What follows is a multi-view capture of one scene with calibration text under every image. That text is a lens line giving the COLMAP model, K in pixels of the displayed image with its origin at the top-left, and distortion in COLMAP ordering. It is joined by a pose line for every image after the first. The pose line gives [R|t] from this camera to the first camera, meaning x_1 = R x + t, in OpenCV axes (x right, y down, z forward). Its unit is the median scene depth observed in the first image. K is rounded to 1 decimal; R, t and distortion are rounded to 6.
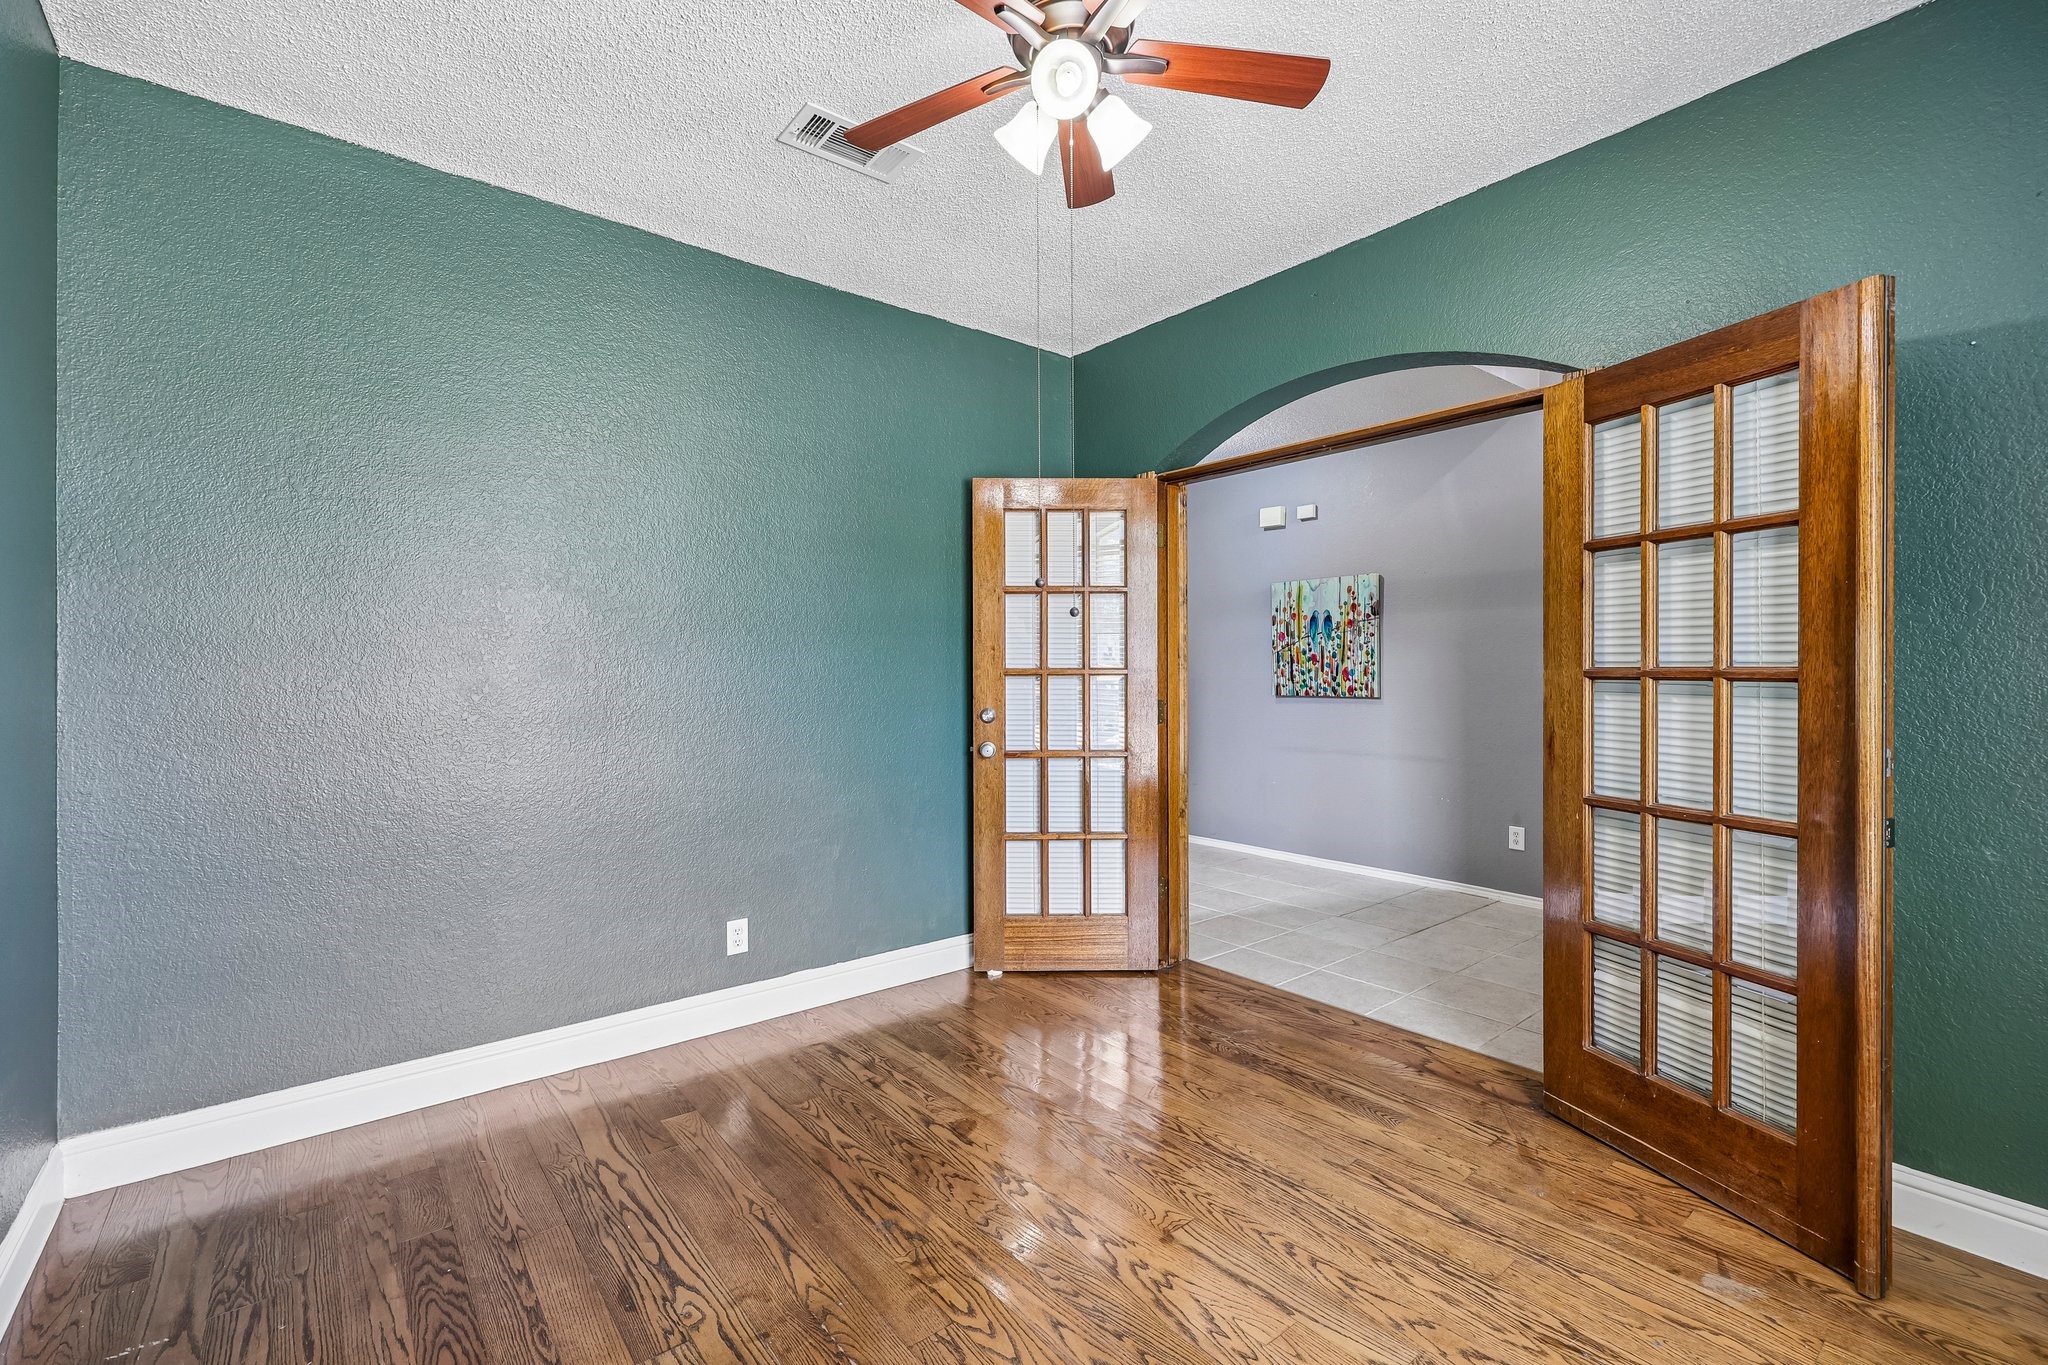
lens RADIAL K [[877.4, 0, 1026.7], [0, 877.4, 675.4], [0, 0, 1]] dist [-0.001235, 0.000094]
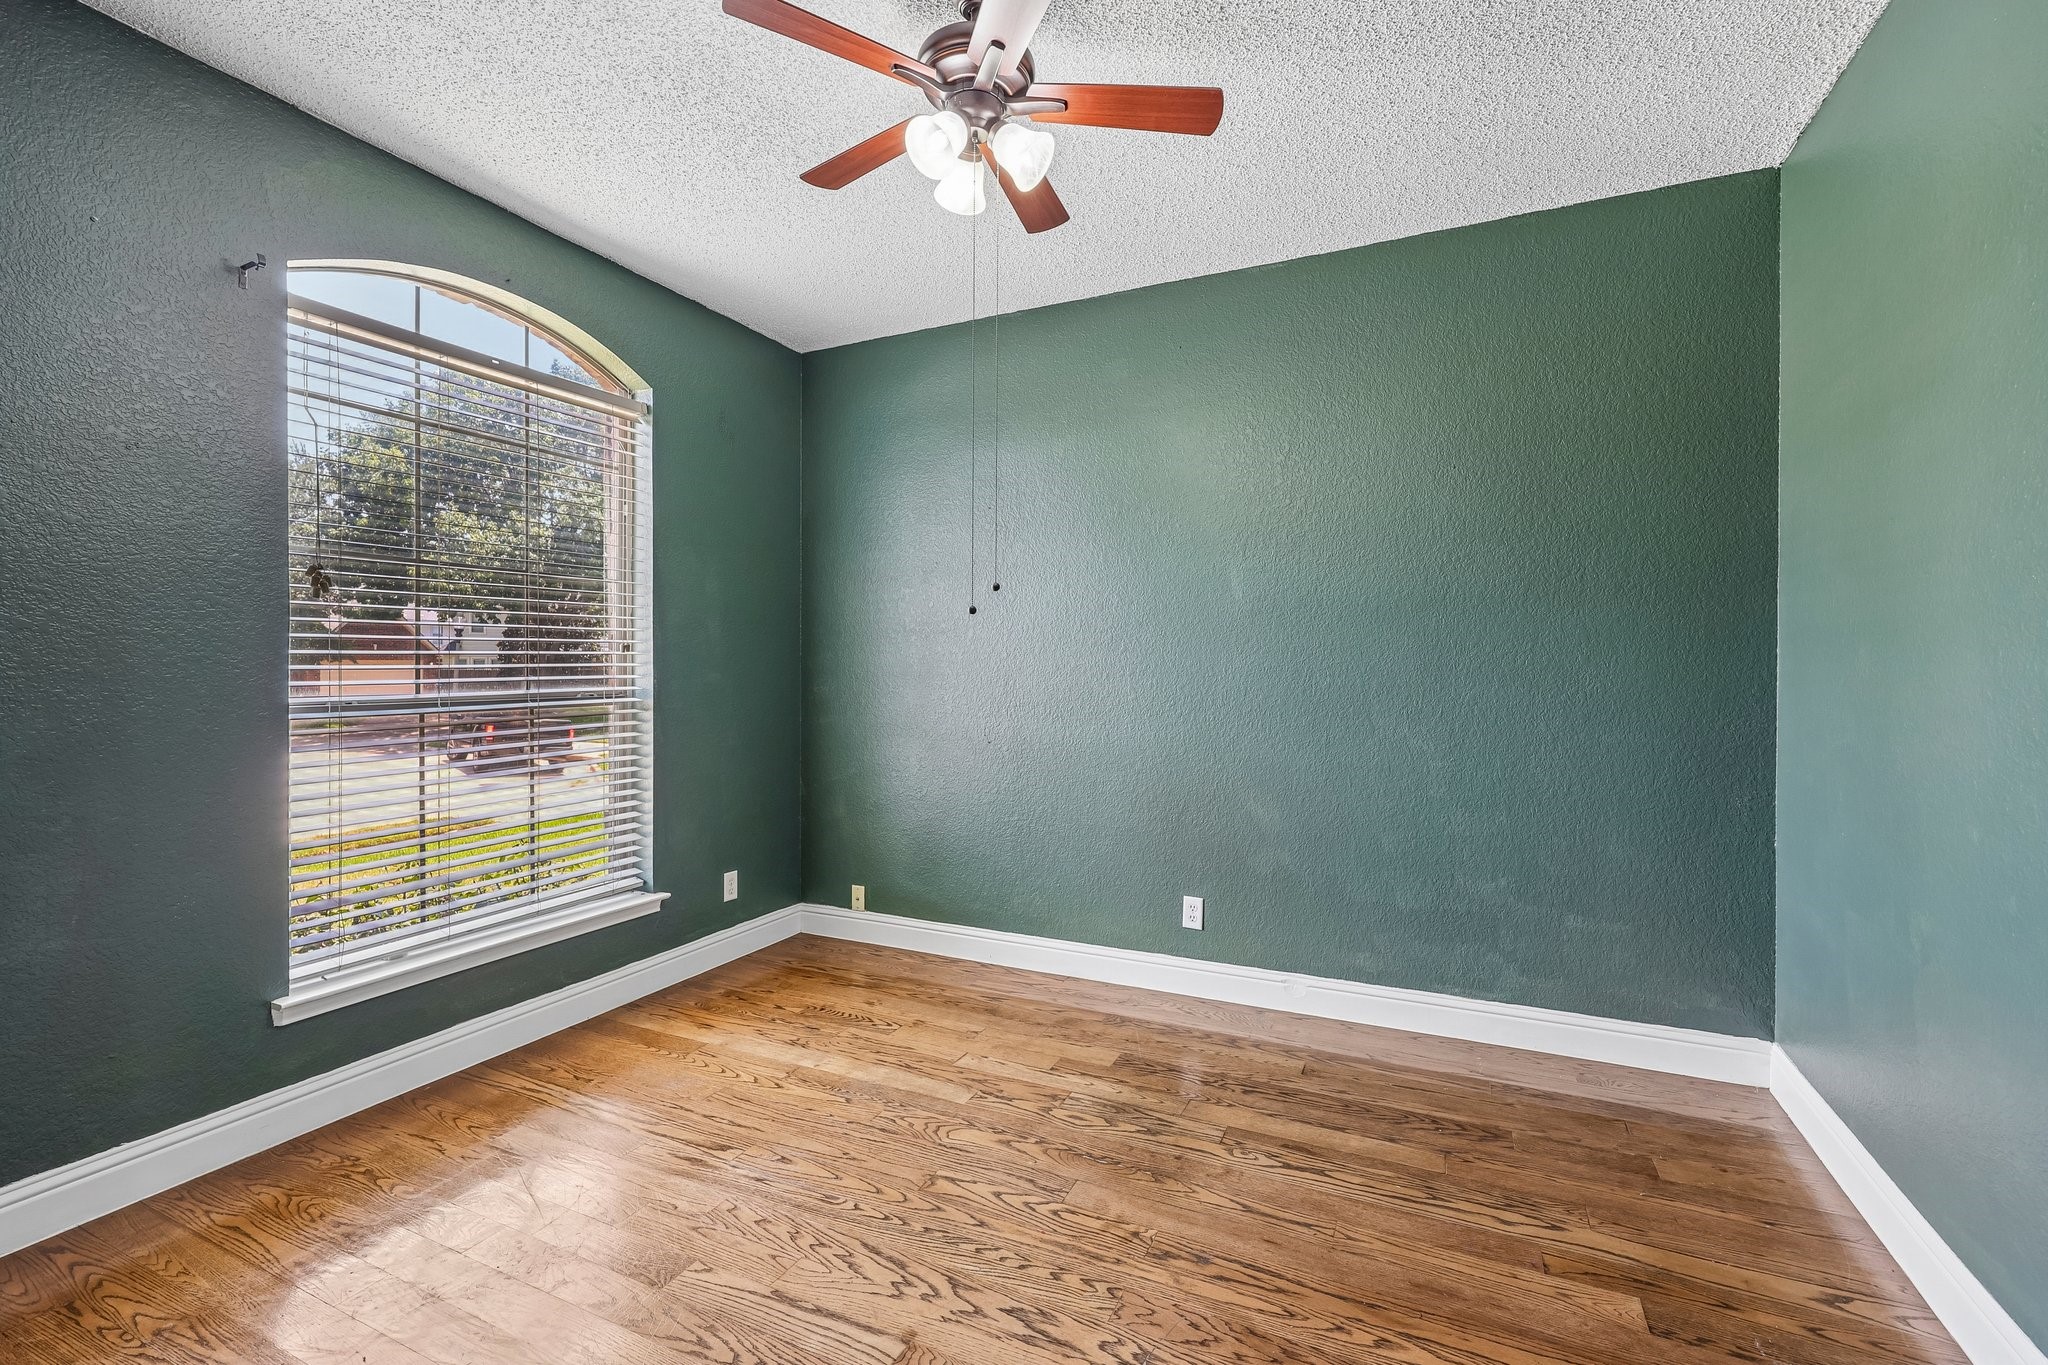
lens RADIAL K [[877.4, 0, 1023.7], [0, 877.4, 669.3], [0, 0, 1]] dist [-0.001235, 0.000094]
pose [[-0.902197, 0.001031, -0.431323, 0.454433], [-0.001425, 0.999985, 0.005369, -0.002477], [0.431322, 0.005459, -0.902182, 1.939354]]
